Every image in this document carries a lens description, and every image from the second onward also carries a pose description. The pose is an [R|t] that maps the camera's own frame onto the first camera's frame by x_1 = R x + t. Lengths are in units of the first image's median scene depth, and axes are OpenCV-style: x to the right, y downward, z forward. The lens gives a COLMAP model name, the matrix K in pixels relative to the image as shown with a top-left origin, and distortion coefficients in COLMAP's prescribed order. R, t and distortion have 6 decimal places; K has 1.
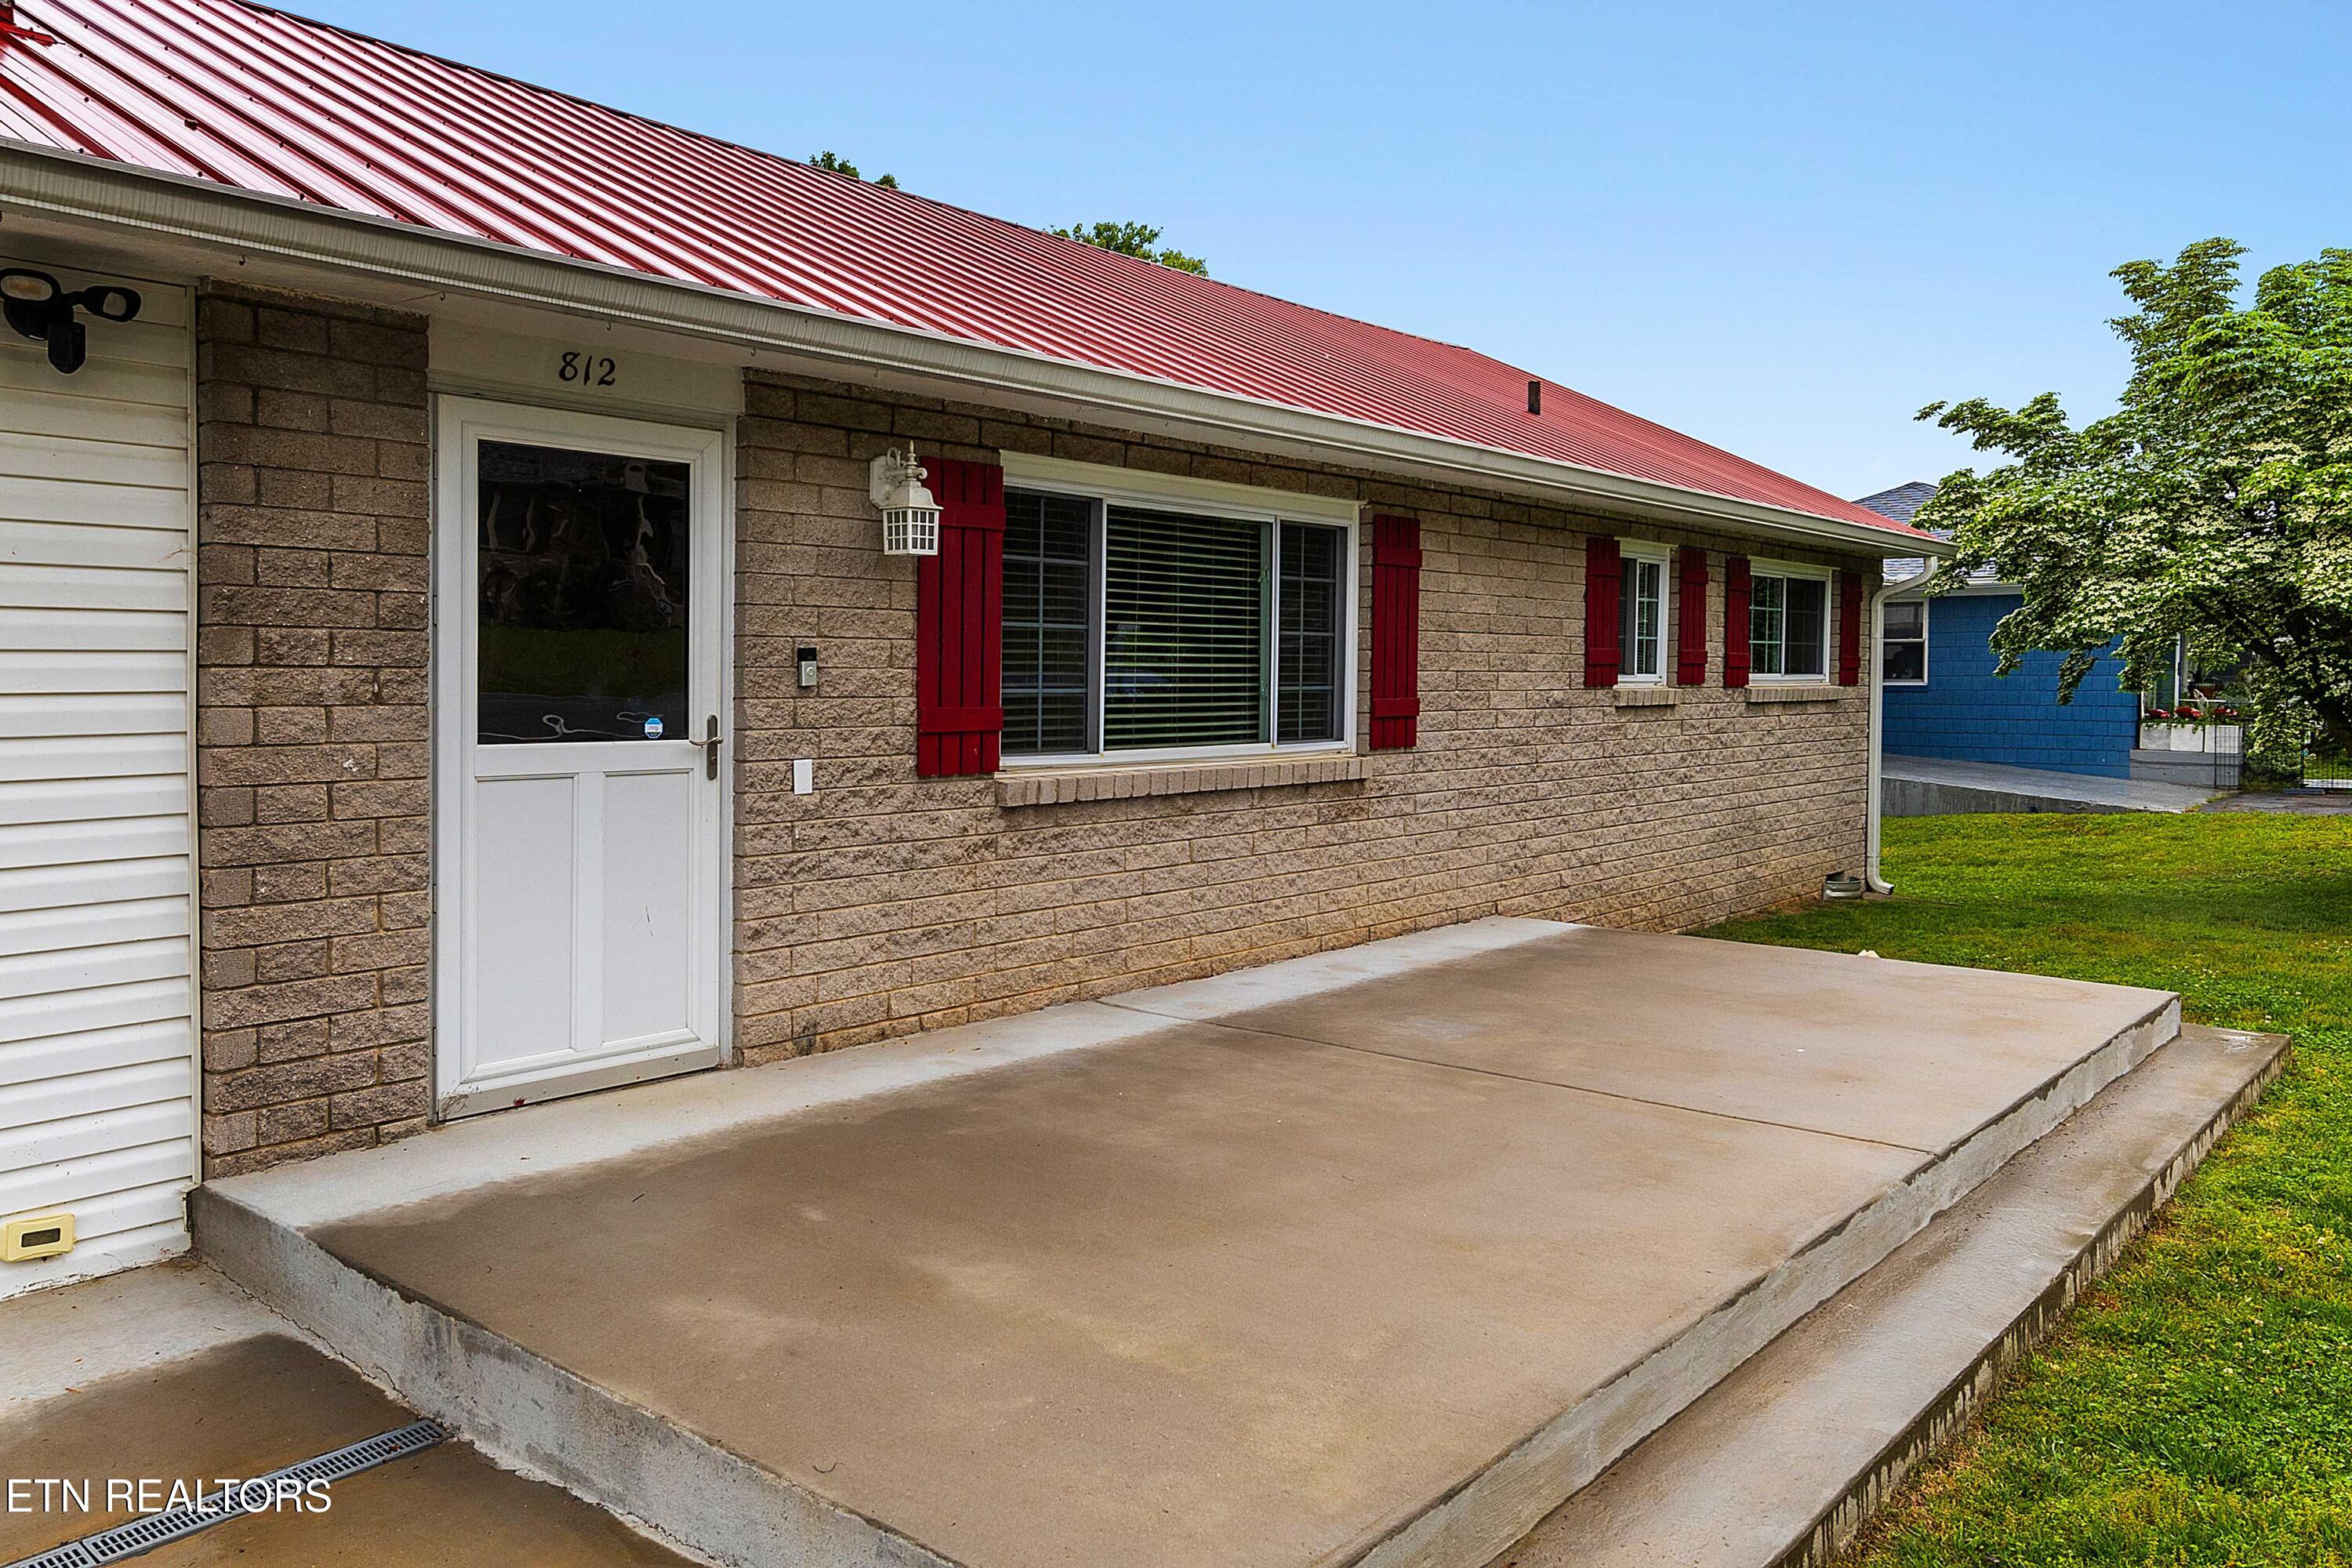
lens RADIAL K [[1757.9, 0, 1227.6], [0, 1757.9, 691.6], [0, 0, 1]] dist [0.011026, 0.008503]
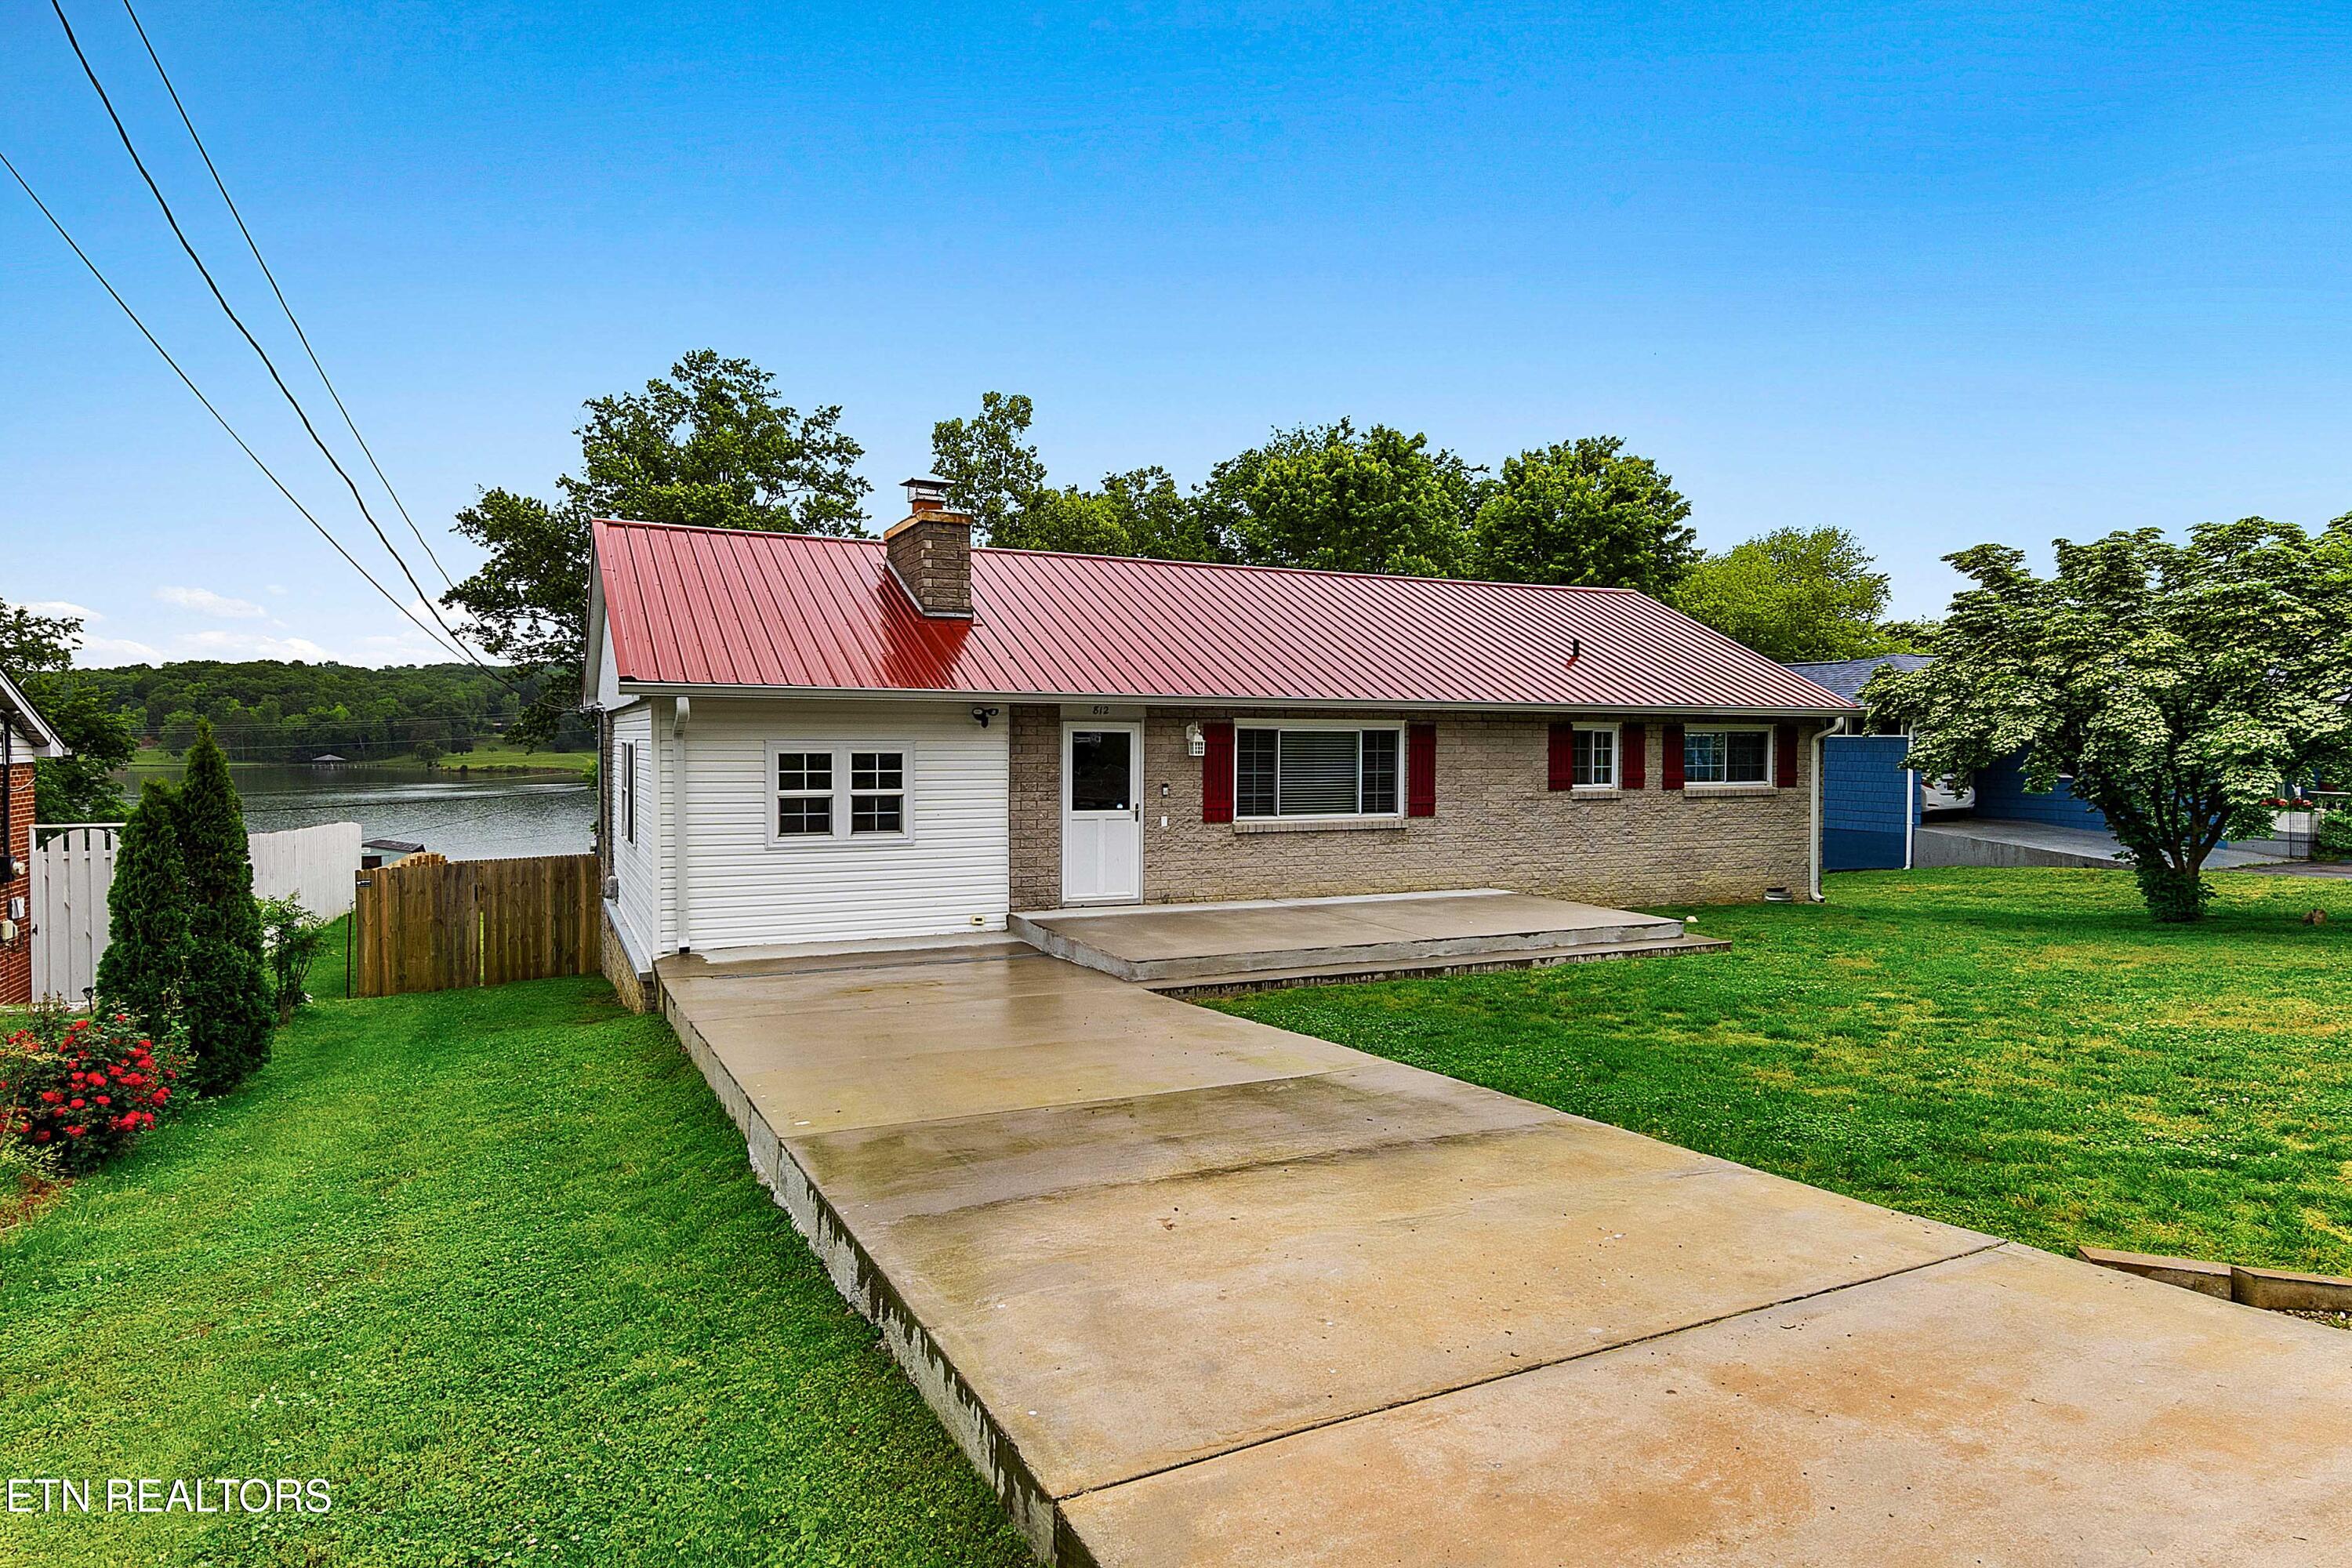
lens RADIAL K [[1402.4, 0, 1144.2], [0, 1402.4, 735.9], [0, 0, 1]] dist [0.008713, 0.013922]
pose [[0.897456, -0.000048, -0.441103, 0.759426], [-0.005270, 0.999927, -0.010830, -0.072143], [0.441072, 0.012044, 0.897391, -1.198325]]
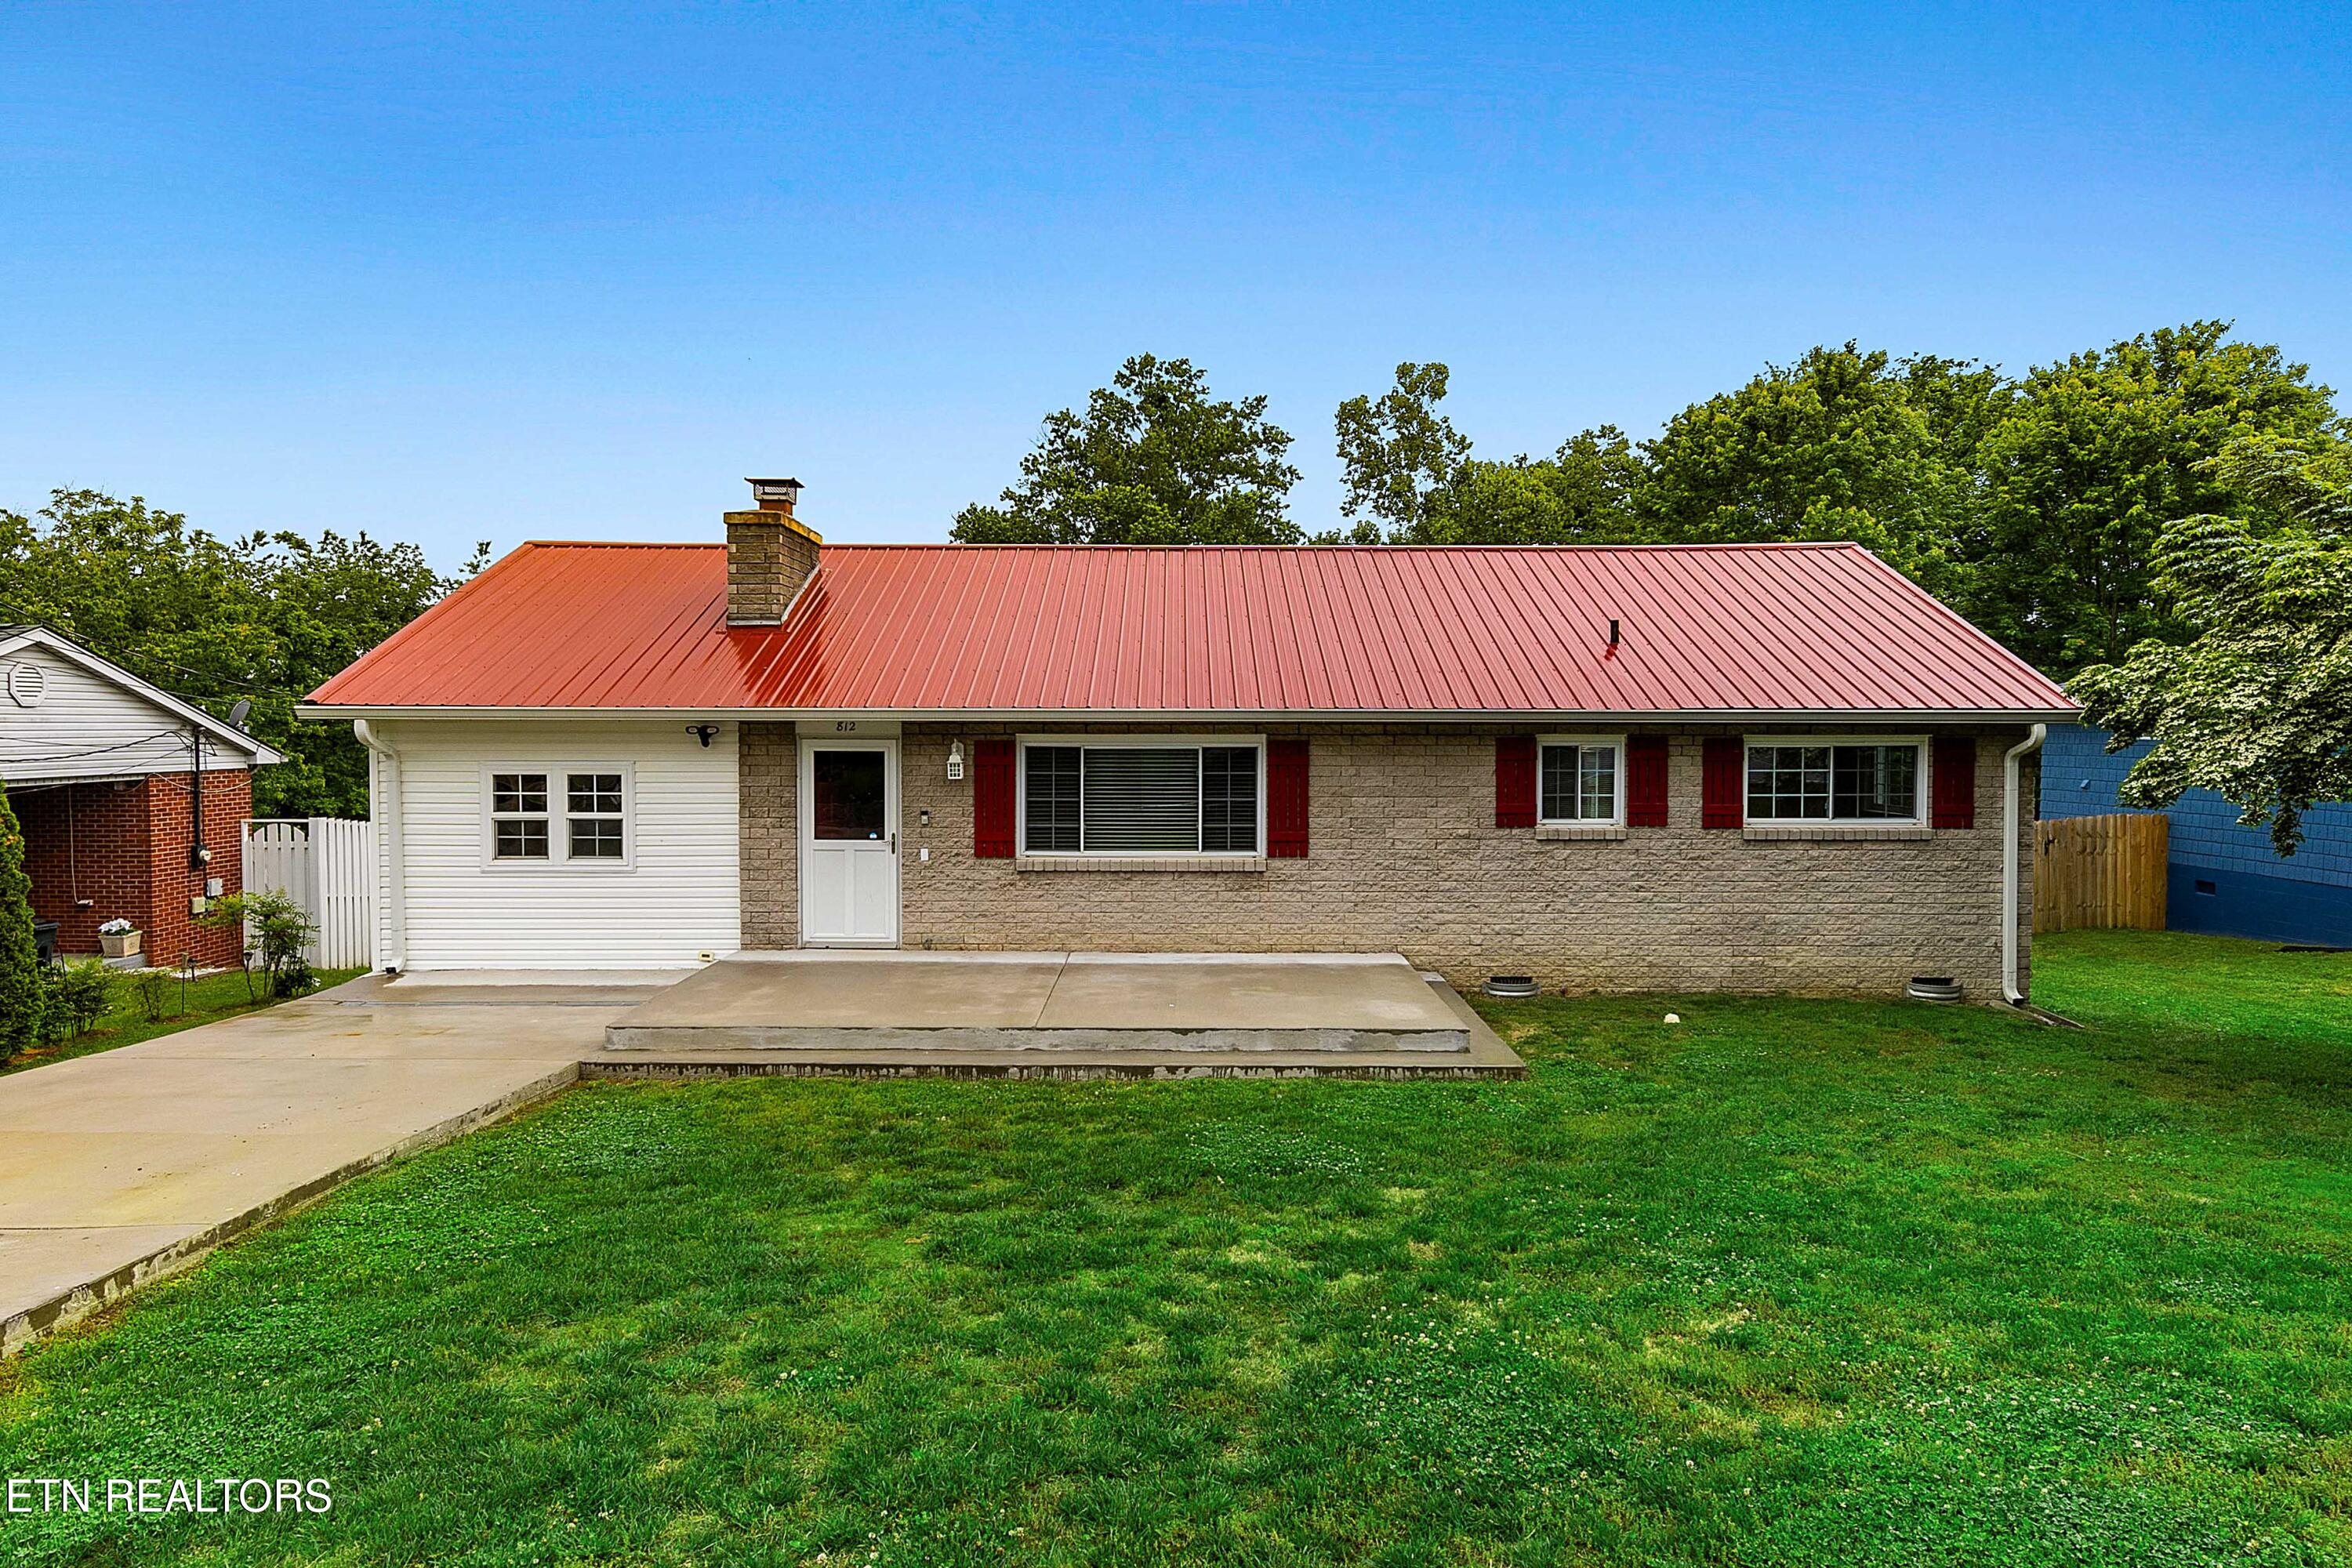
lens RADIAL K [[1402.4, 0, 1103.9], [0, 1402.4, 746.2], [0, 0, 1]] dist [0.008713, 0.013922]
pose [[0.608703, 0.009116, -0.793346, 1.477764], [-0.005709, 0.999958, 0.007110, -0.124065], [0.793378, 0.000202, 0.608729, -0.151297]]
